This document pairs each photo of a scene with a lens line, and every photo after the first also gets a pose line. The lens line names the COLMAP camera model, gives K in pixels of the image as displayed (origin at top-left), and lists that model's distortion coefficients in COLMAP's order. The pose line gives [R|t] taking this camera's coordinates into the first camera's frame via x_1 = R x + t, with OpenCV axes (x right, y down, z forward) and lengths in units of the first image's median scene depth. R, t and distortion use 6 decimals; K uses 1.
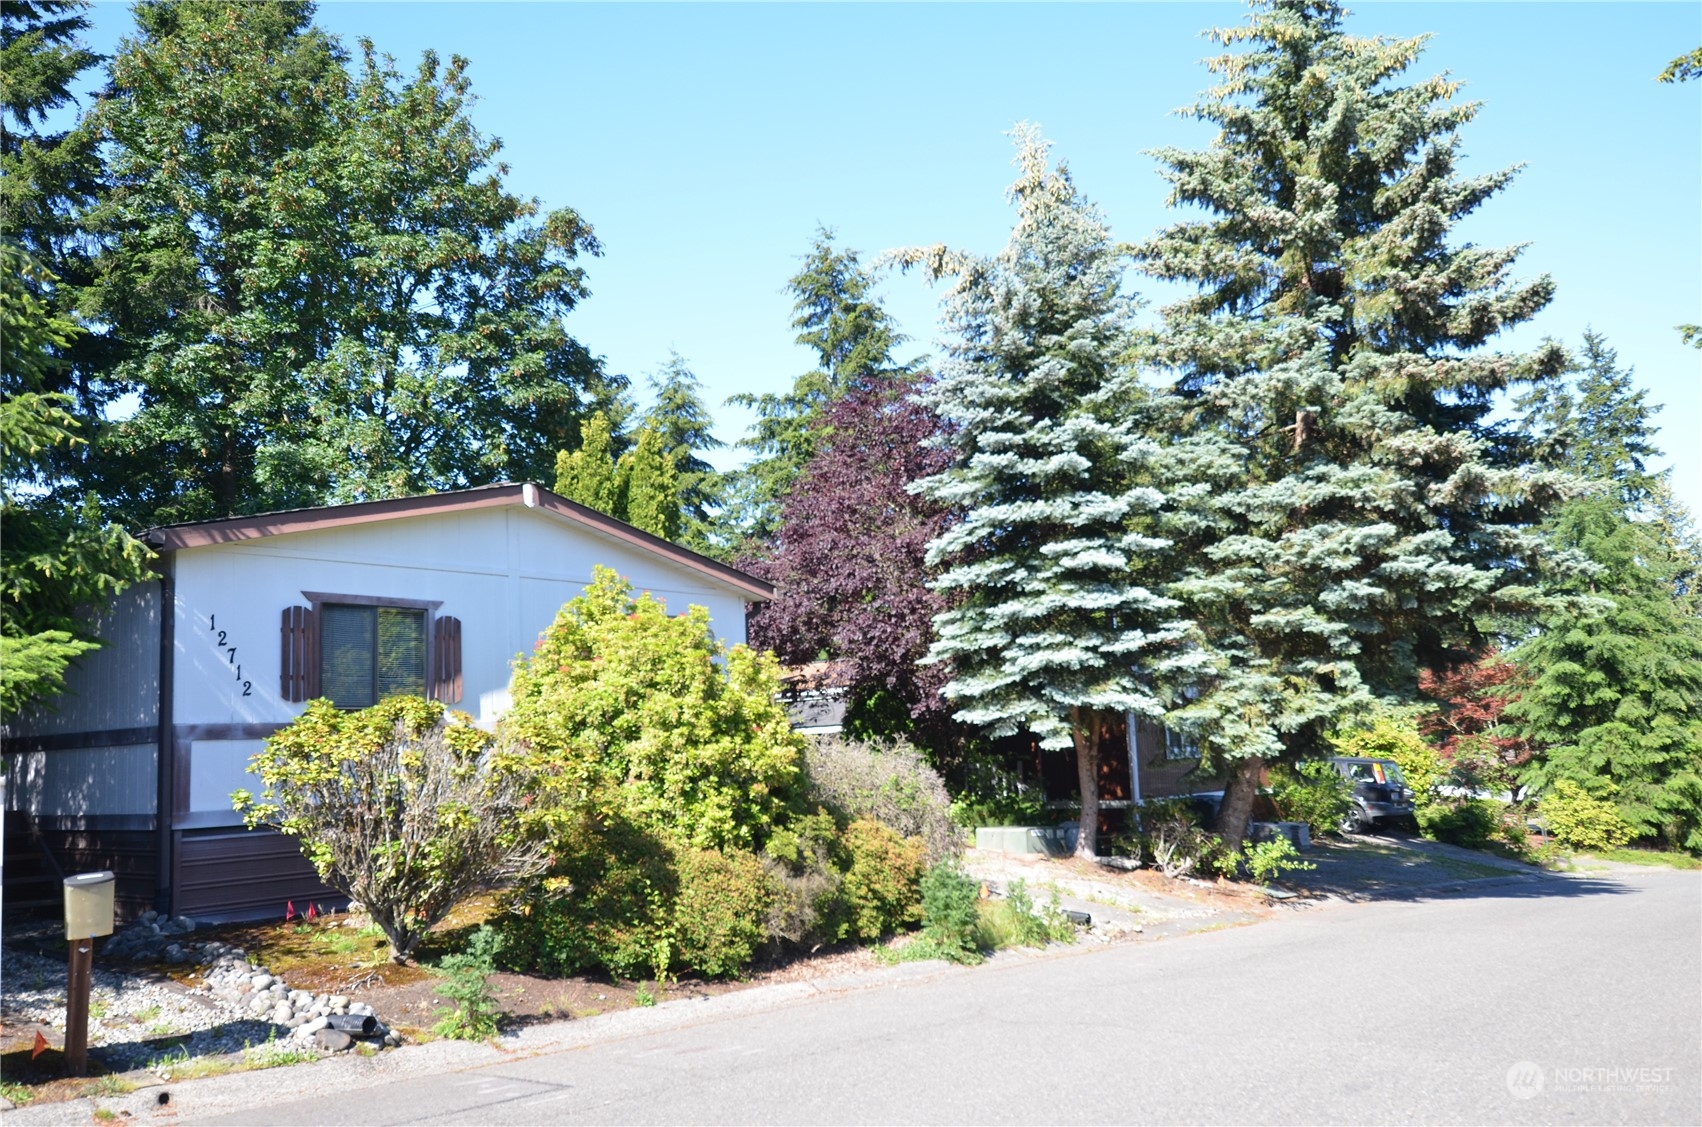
lens RADIAL K [[1405.2, 0, 838.4], [0, 1405.2, 575.0], [0, 0, 1]] dist [0.008002, -0.012548]
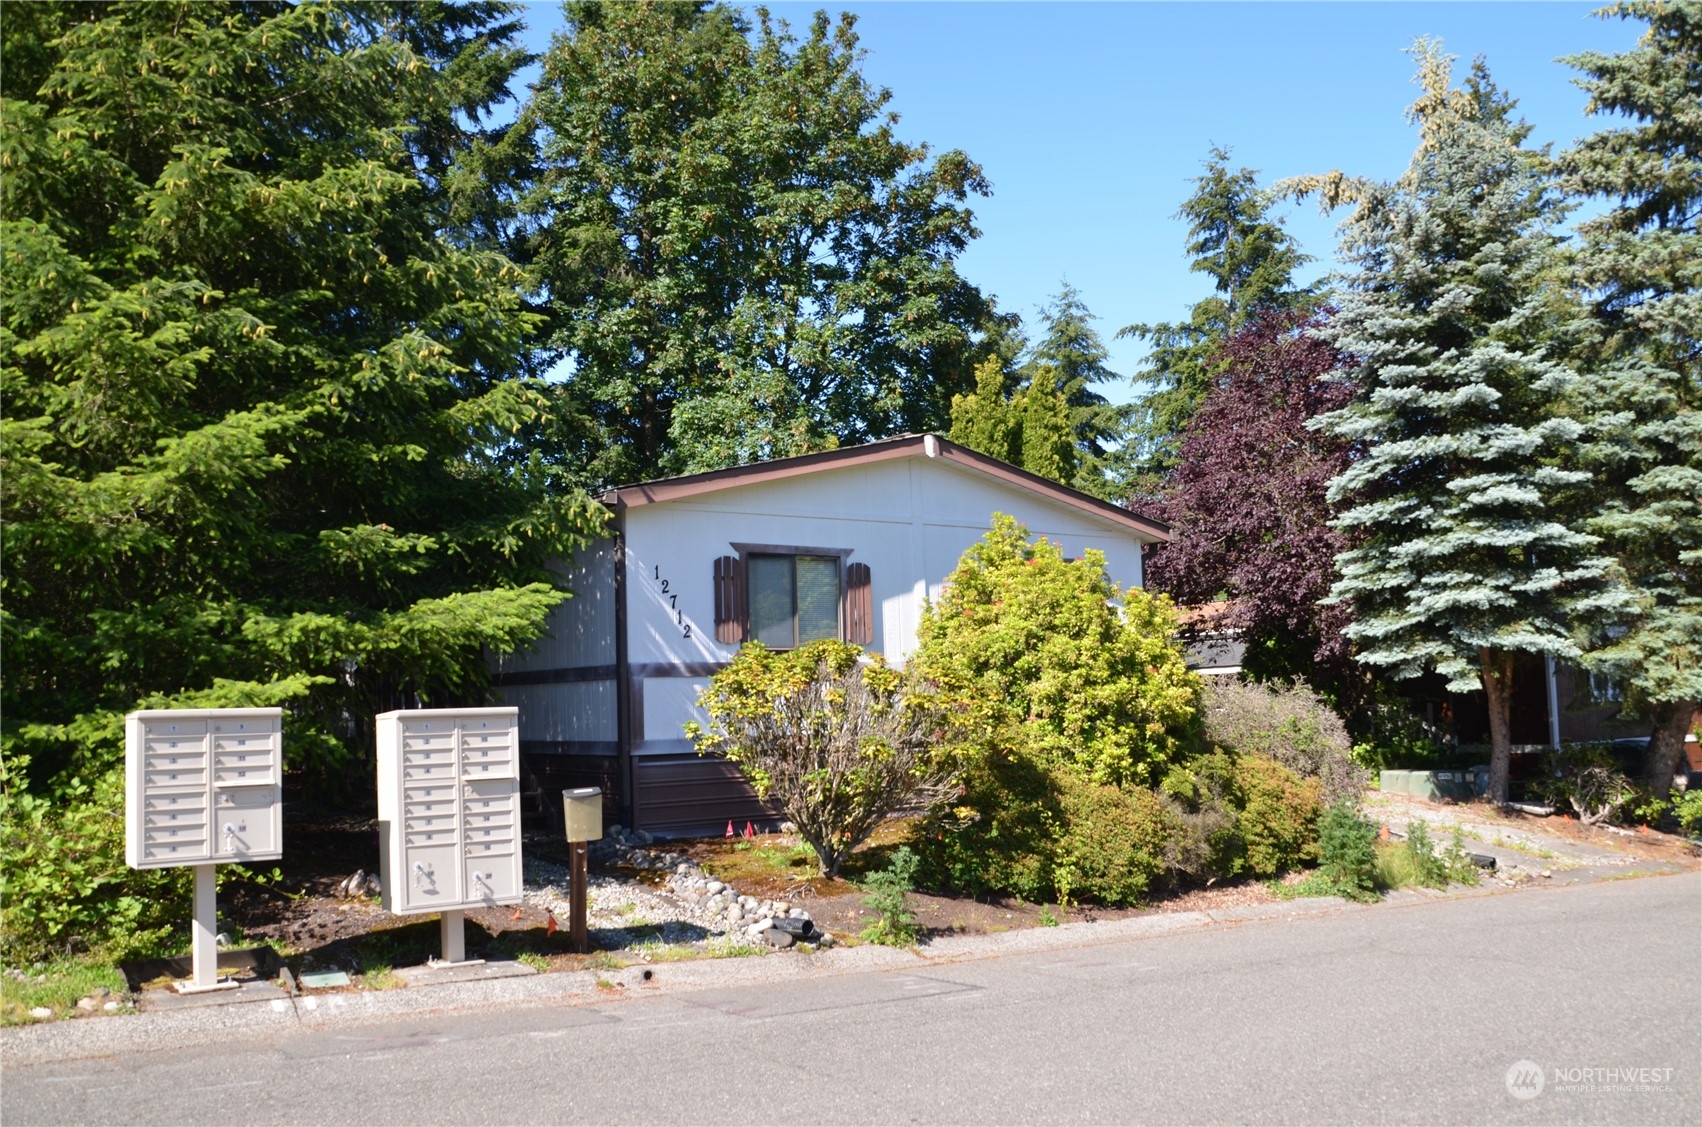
lens RADIAL K [[1446.9, 0, 861.9], [0, 1446.9, 587.5], [0, 0, 1]] dist [-0.148915, 0.156234]
pose [[0.966456, -0.008155, -0.256704, 0.004580], [0.021784, 0.998497, 0.050292, -0.005831], [0.255908, -0.054197, 0.965181, -0.045034]]
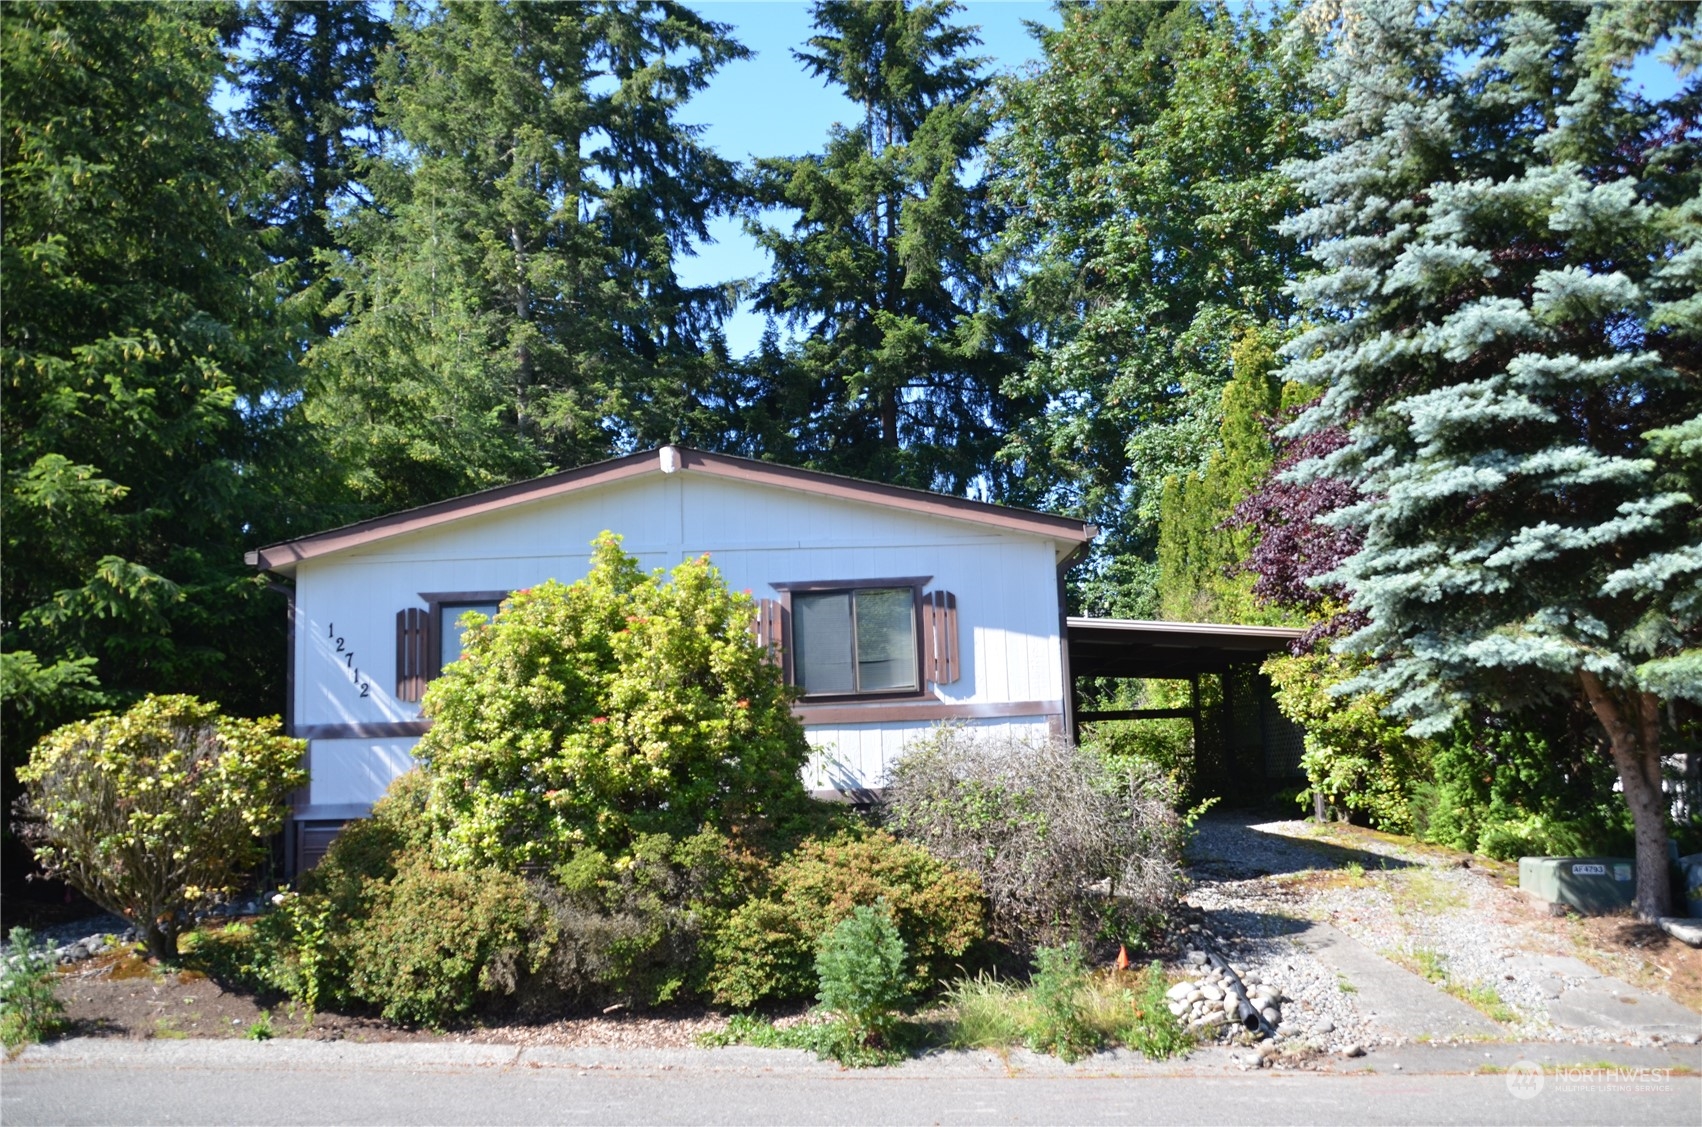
lens RADIAL K [[1446.9, 0, 861.9], [0, 1446.9, 587.5], [0, 0, 1]] dist [-0.148915, 0.156234]
pose [[0.649858, -0.088727, -0.754859, 0.450629], [0.103563, 0.994237, -0.027706, 0.051095], [0.752967, -0.060170, 0.655301, 0.412726]]
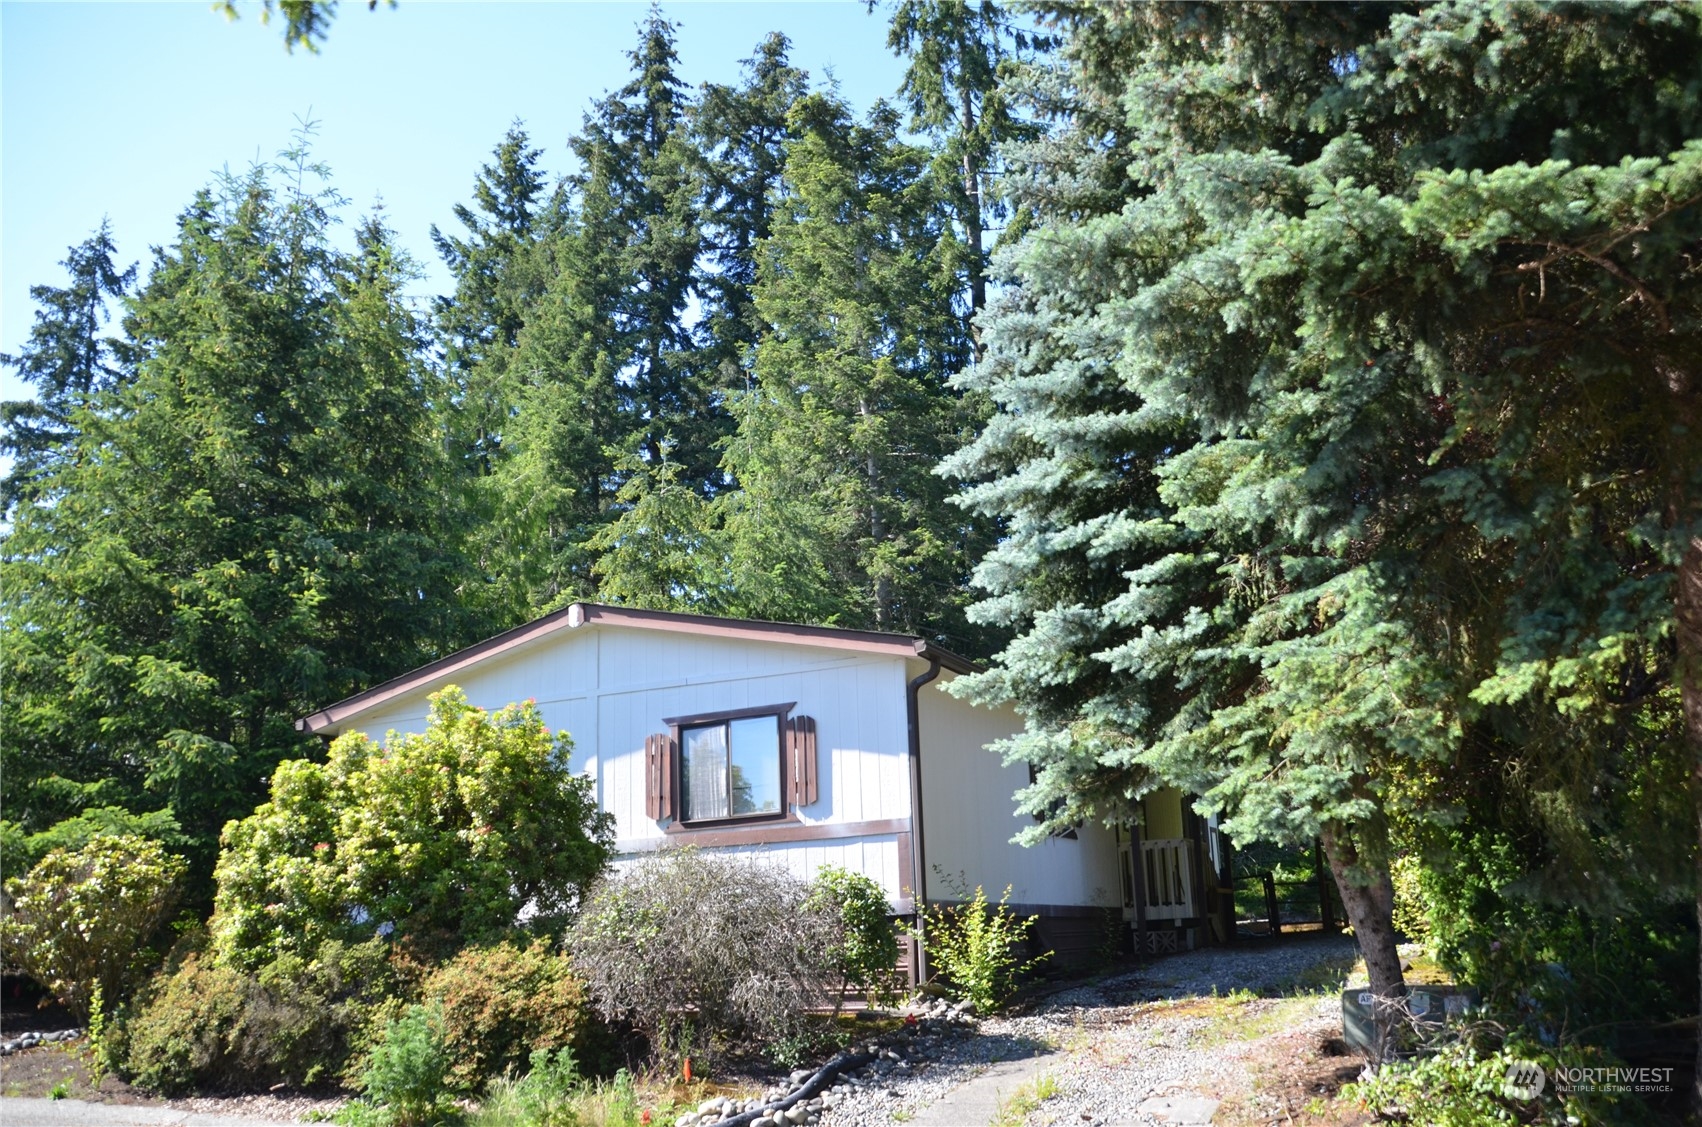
lens RADIAL K [[1441.2, 0, 868.2], [0, 1441.2, 593.4], [0, 0, 1]] dist [-0.140879, 0.147941]
pose [[0.244565, -0.203087, -0.948126, 0.672443], [0.145087, 0.974476, -0.171307, 0.111428], [0.958717, -0.095665, 0.267788, 0.777738]]
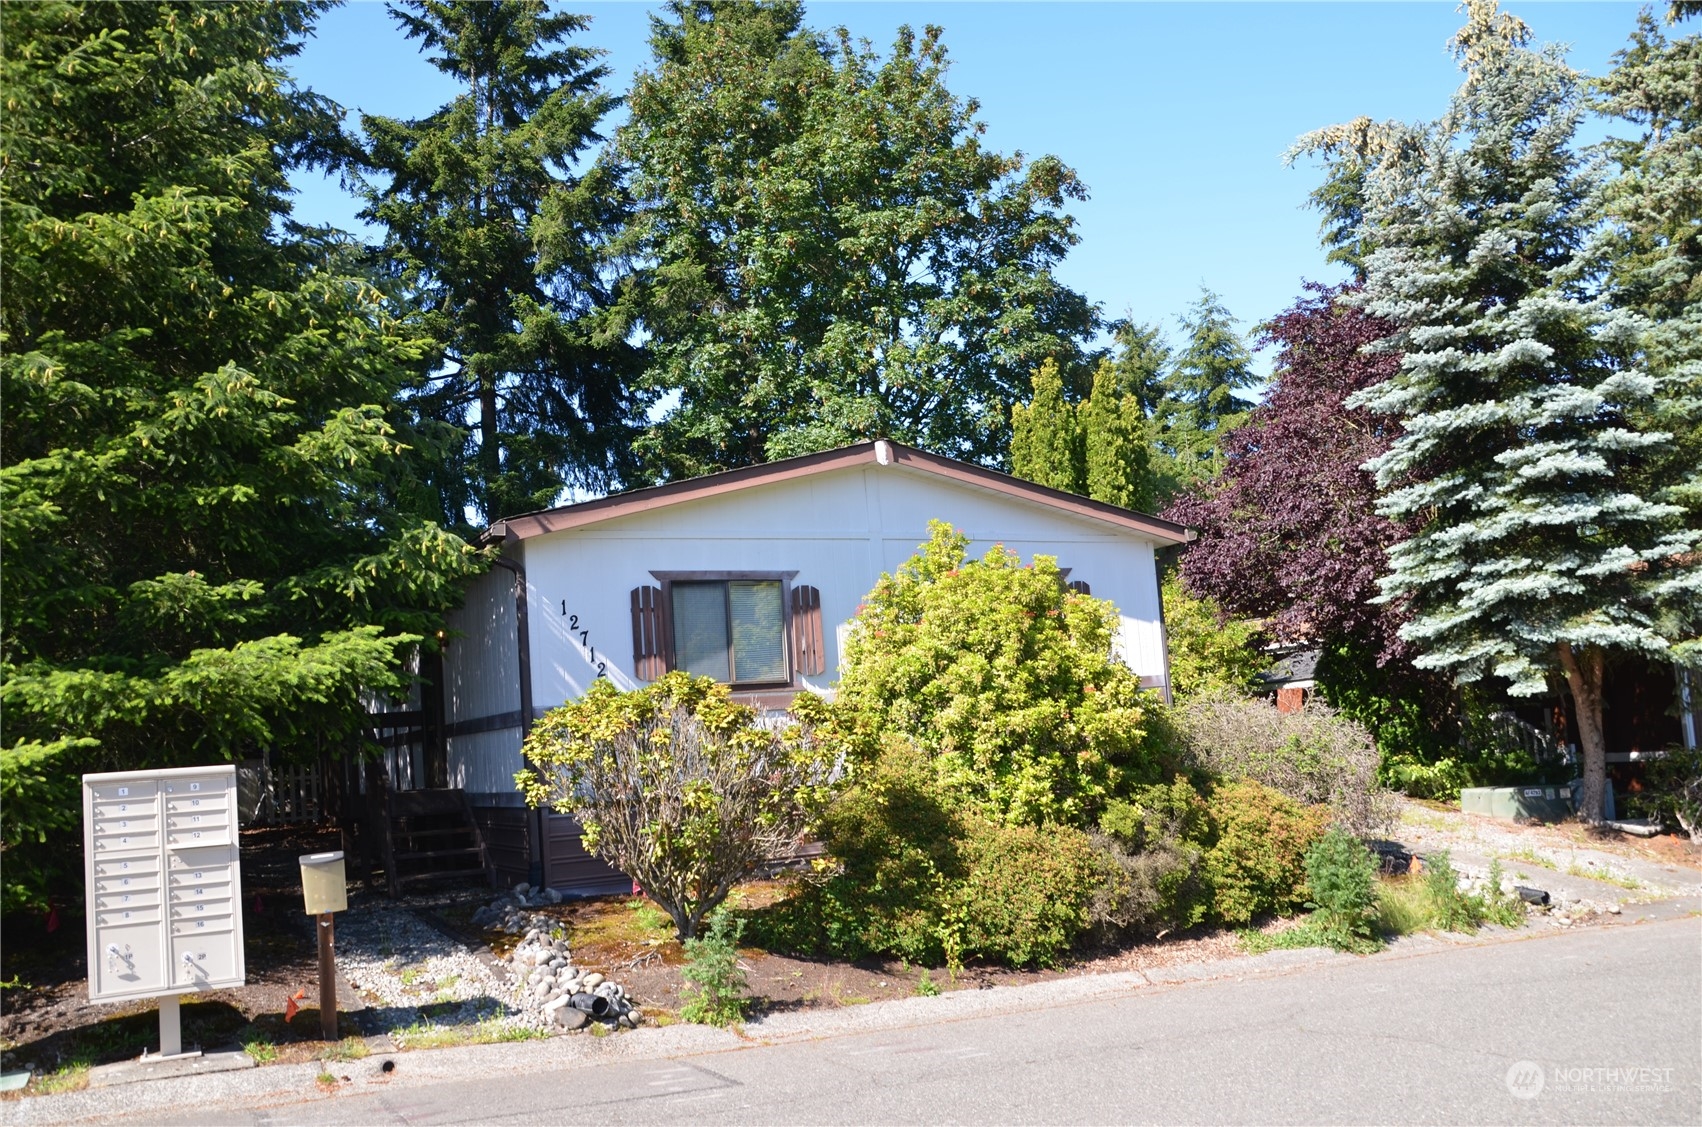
lens RADIAL K [[1441.2, 0, 868.2], [0, 1441.2, 593.4], [0, 0, 1]] dist [-0.140879, 0.147941]
pose [[0.922558, -0.064561, -0.380418, 0.112845], [0.080429, 0.996423, 0.025947, 0.009808], [0.377382, -0.054534, 0.924451, 0.078333]]
